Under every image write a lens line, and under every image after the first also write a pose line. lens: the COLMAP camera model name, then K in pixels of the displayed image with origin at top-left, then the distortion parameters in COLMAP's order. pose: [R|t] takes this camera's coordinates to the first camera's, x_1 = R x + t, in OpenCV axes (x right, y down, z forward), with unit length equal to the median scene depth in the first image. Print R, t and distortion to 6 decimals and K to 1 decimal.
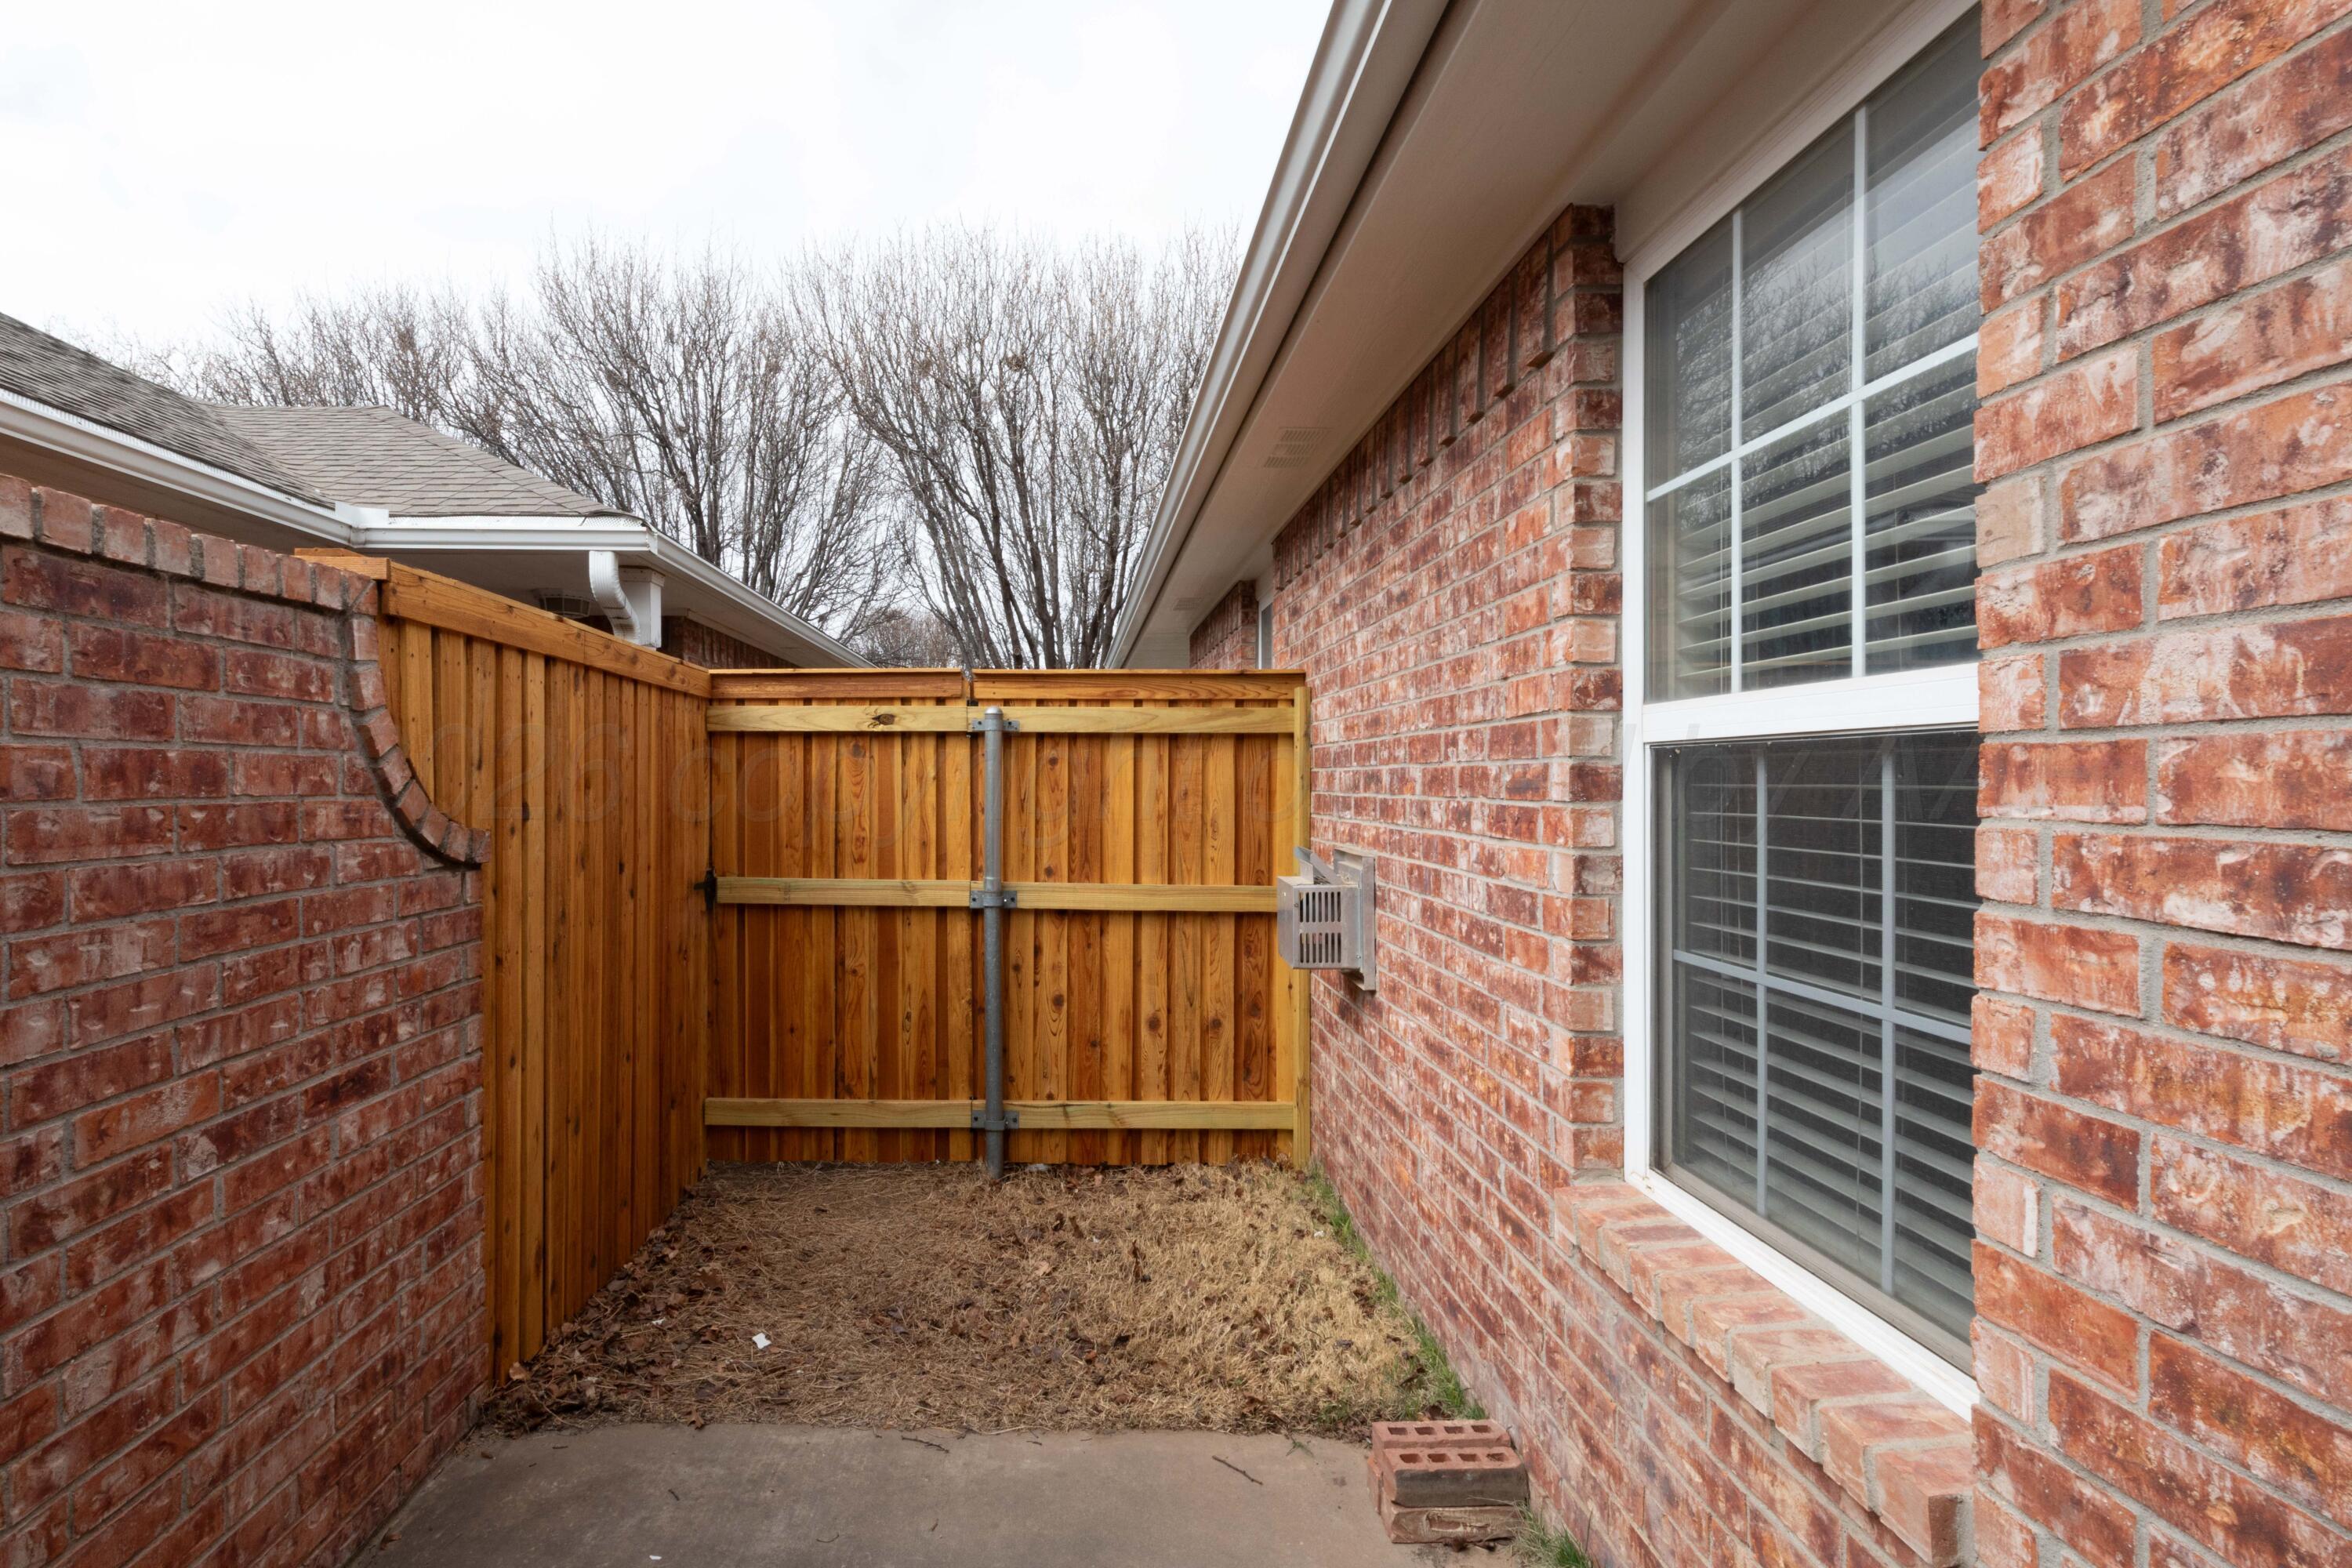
lens RADIAL K [[1100.1, 0, 1018.0], [0, 1100.1, 781.6], [0, 0, 1]] dist [0.003345, -0.000101]
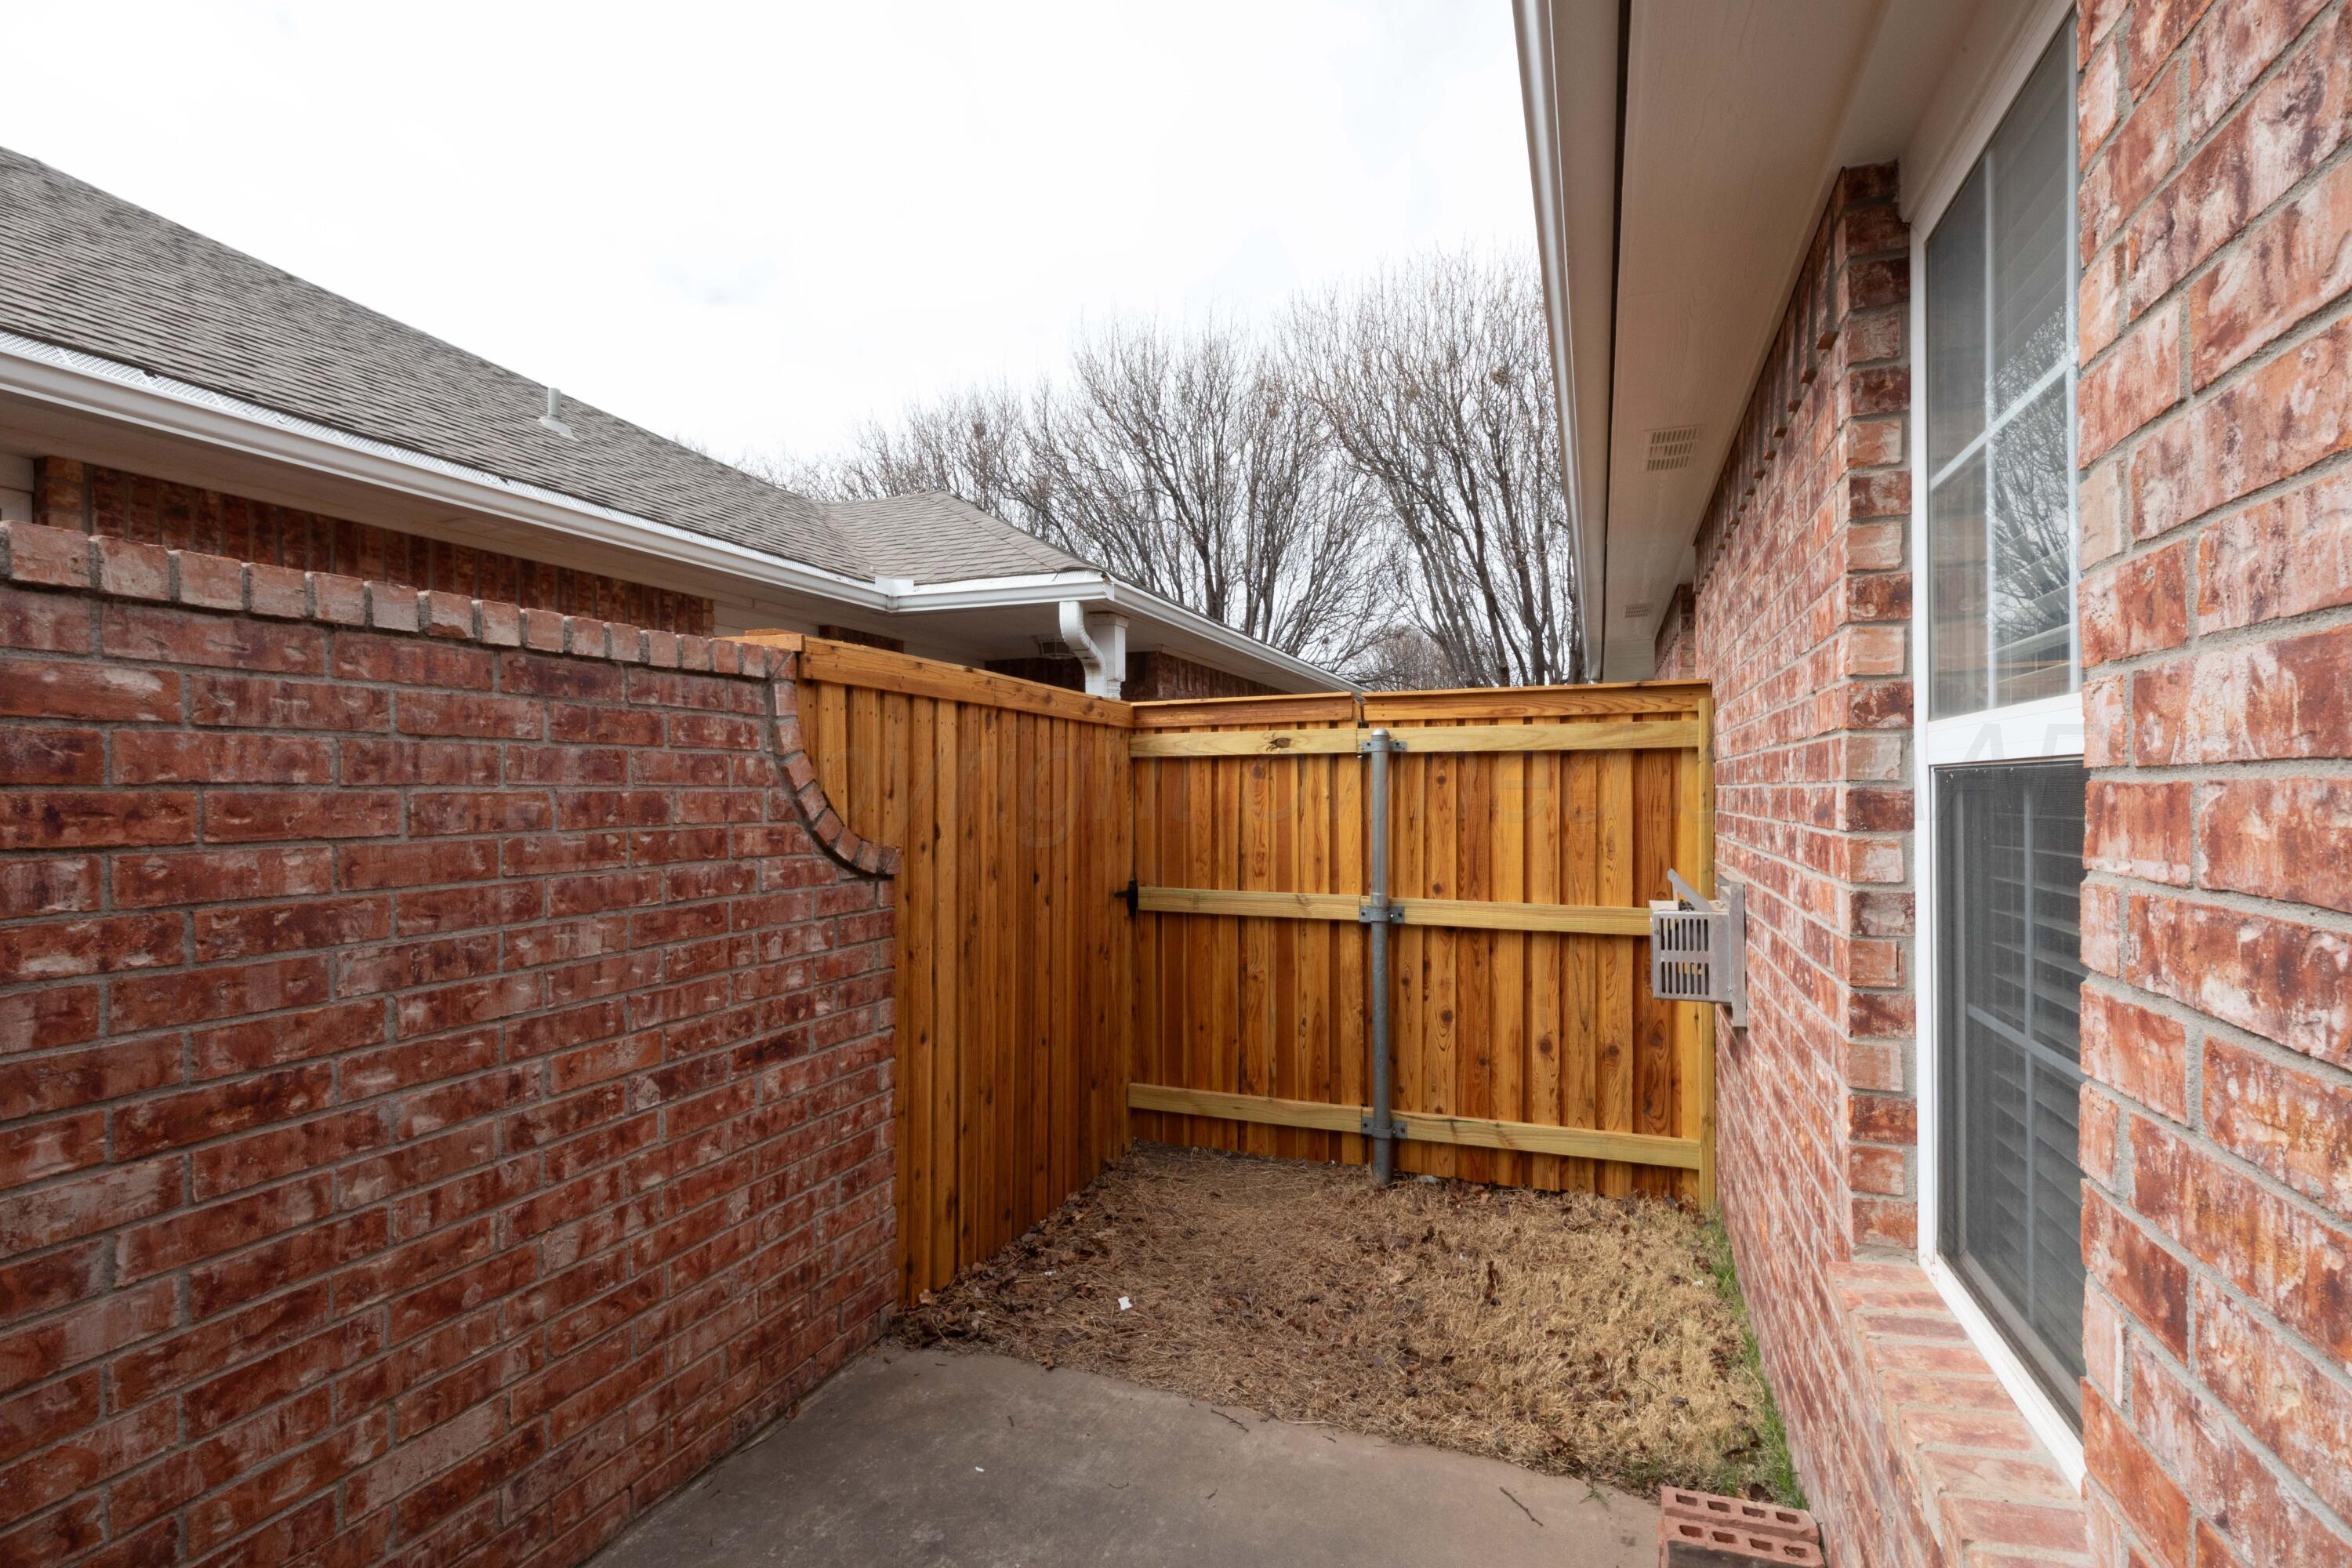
lens RADIAL K [[1046.6, 0, 1176.0], [0, 1046.6, 784.0], [0, 0, 1]] dist [0.002373, -0.000411]
pose [[0.941770, -0.011797, -0.336052, 0.234224], [0.009114, 0.999913, -0.009559, -0.014729], [0.336135, 0.005940, 0.941795, 0.010512]]
